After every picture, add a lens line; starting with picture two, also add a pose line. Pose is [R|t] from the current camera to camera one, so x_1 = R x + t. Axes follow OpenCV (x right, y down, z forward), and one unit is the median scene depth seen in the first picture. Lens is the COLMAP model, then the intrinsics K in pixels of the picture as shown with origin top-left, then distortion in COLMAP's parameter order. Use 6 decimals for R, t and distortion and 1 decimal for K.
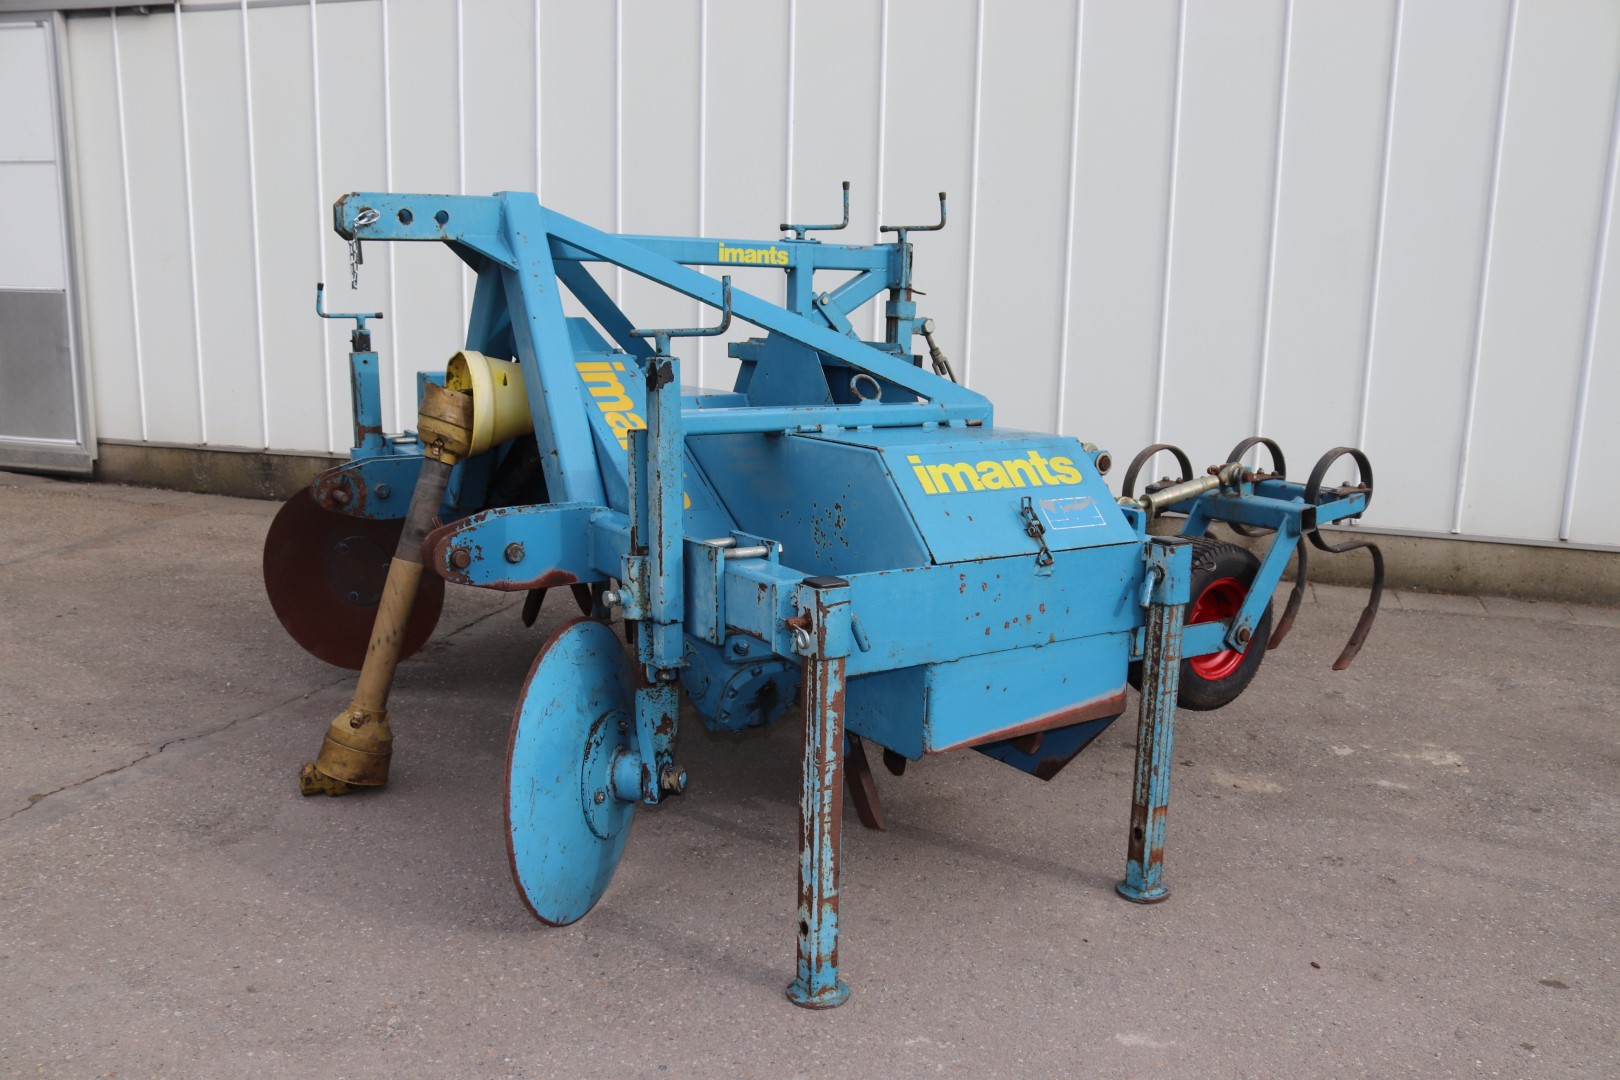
lens RADIAL K [[1357.3, 0, 824.6], [0, 1357.3, 559.6], [0, 0, 1]] dist [-0.164617, 0.148772]
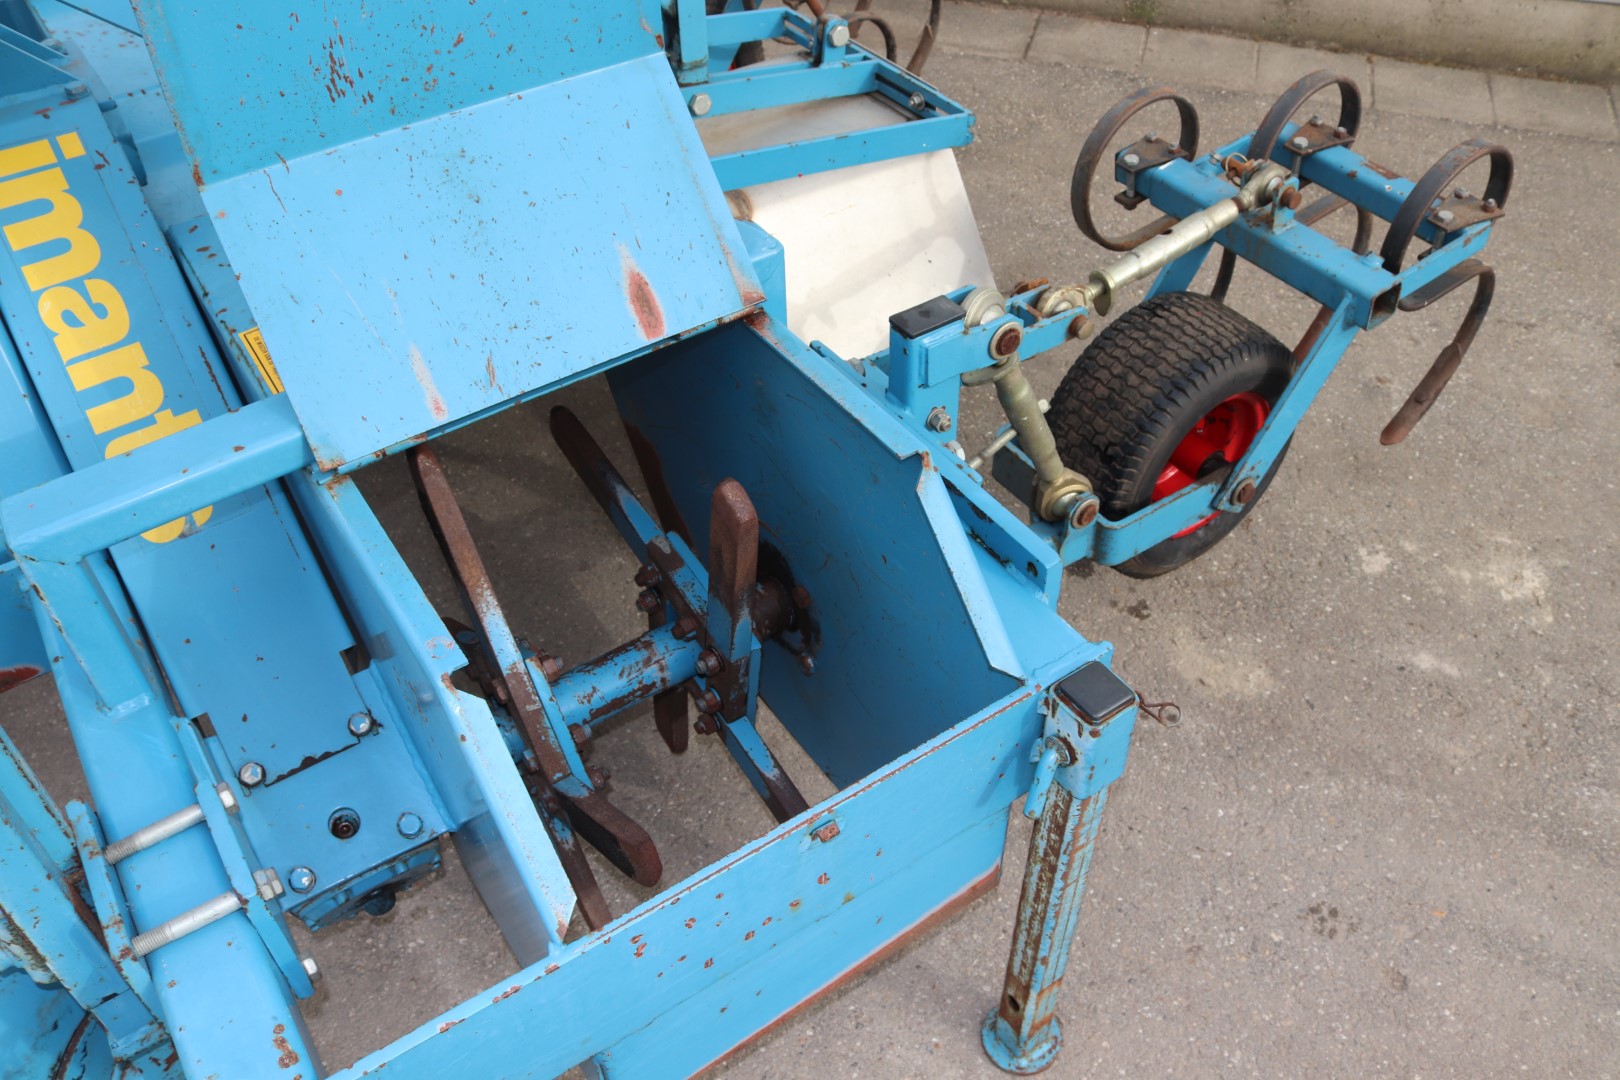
lens RADIAL K [[1357.3, 0, 824.6], [0, 1357.3, 559.6], [0, 0, 1]] dist [-0.164617, 0.148772]
pose [[0.999484, -0.030593, -0.009836, 0.155445], [0.030948, 0.833942, 0.550984, -0.320574], [-0.008654, -0.551004, 0.834458, 0.582539]]
